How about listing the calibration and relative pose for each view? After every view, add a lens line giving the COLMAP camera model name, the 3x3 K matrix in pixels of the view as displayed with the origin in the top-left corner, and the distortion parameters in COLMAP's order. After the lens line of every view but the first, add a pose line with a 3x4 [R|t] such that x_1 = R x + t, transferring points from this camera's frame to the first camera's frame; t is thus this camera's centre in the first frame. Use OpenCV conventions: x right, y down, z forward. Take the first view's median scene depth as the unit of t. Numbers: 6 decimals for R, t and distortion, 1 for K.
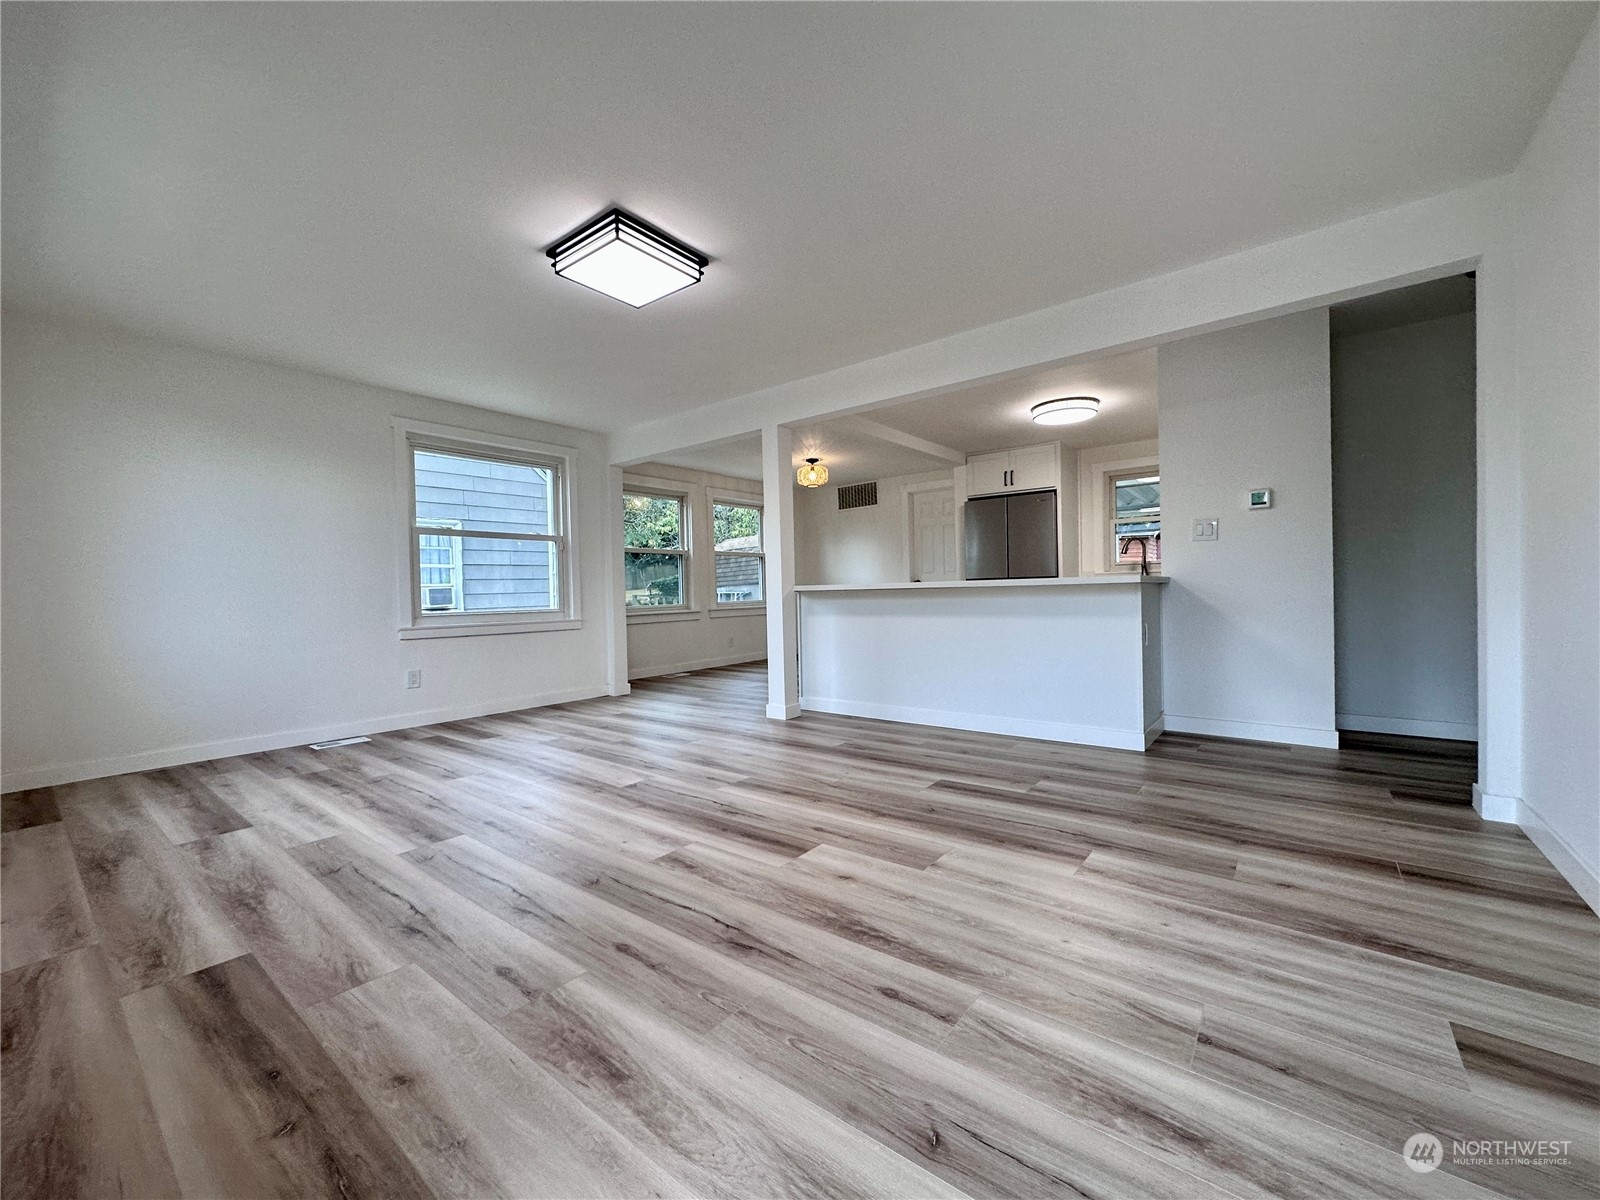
lens RADIAL K [[635.1, 0, 801.2], [0, 635.1, 600.9], [0, 0, 1]] dist [-0.001639, 0.000714]
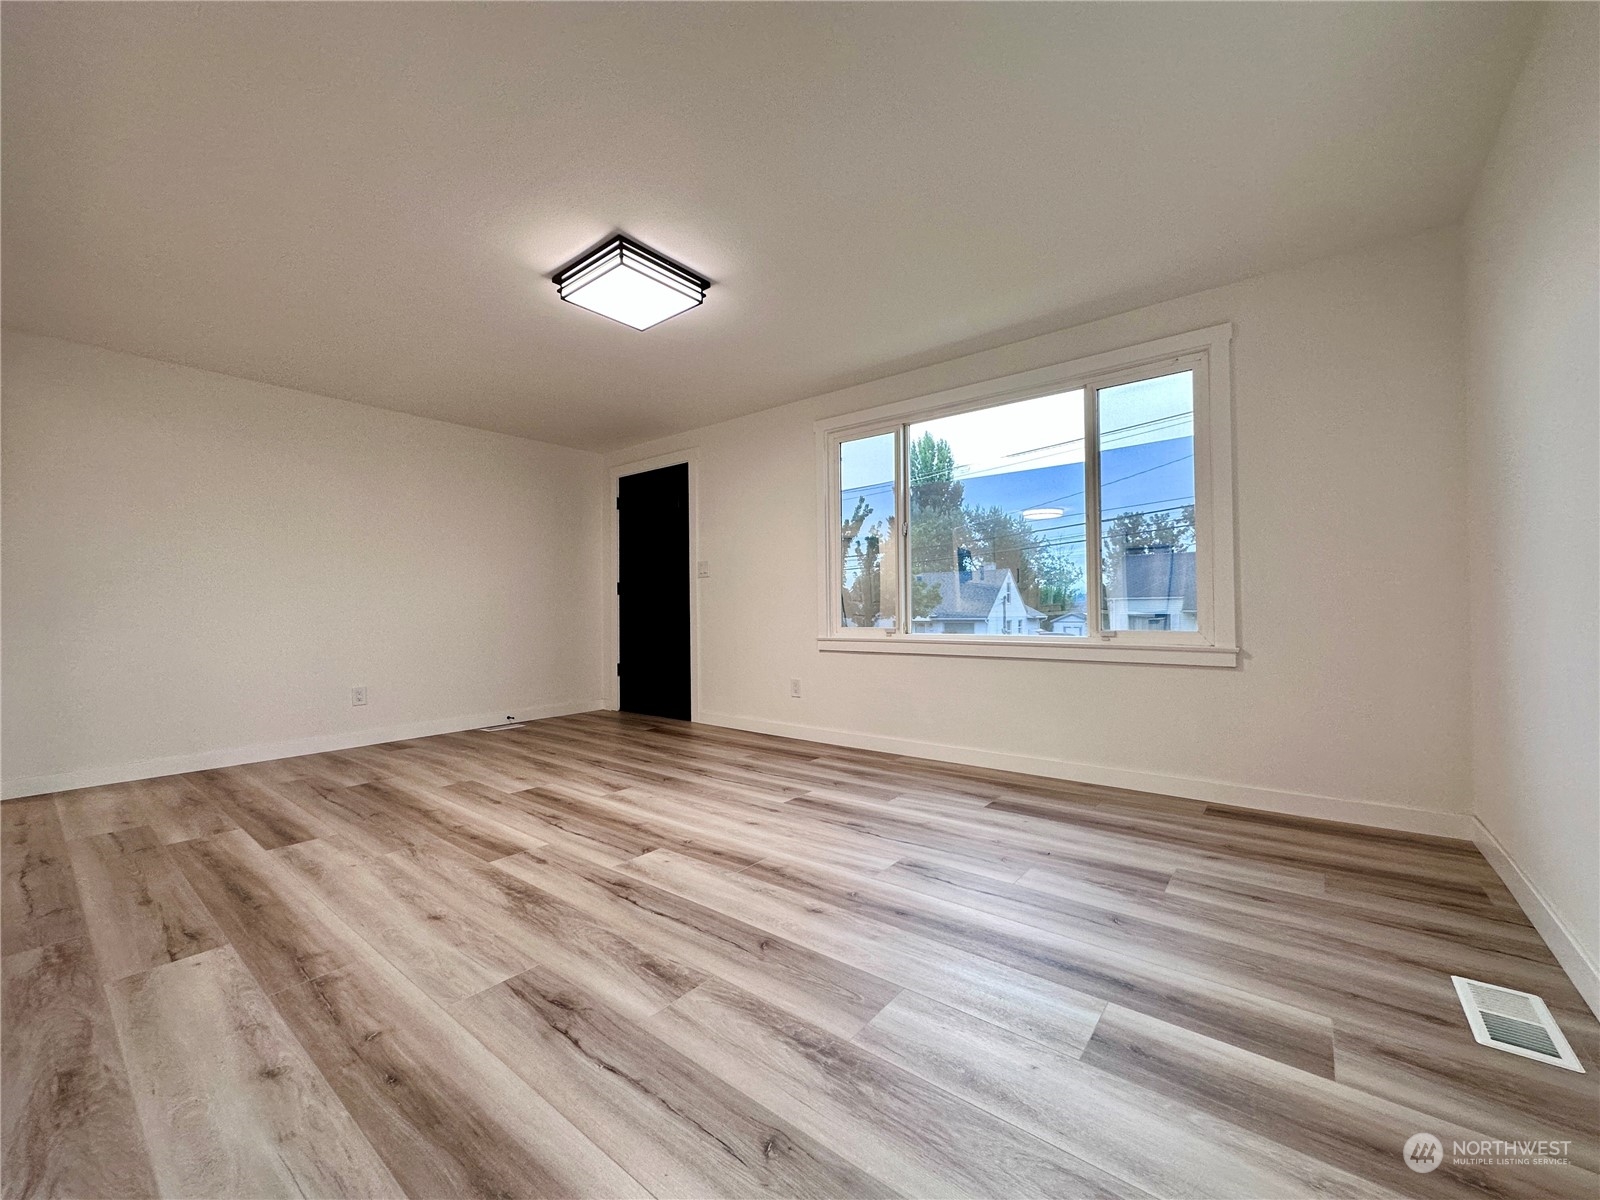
lens RADIAL K [[635.1, 0, 801.2], [0, 635.1, 600.9], [0, 0, 1]] dist [-0.001639, 0.000714]
pose [[-0.999444, 0.032902, 0.005423, -0.605819], [0.032908, 0.999458, 0.001120, -0.020947], [-0.005383, 0.001298, -0.999985, 2.295933]]
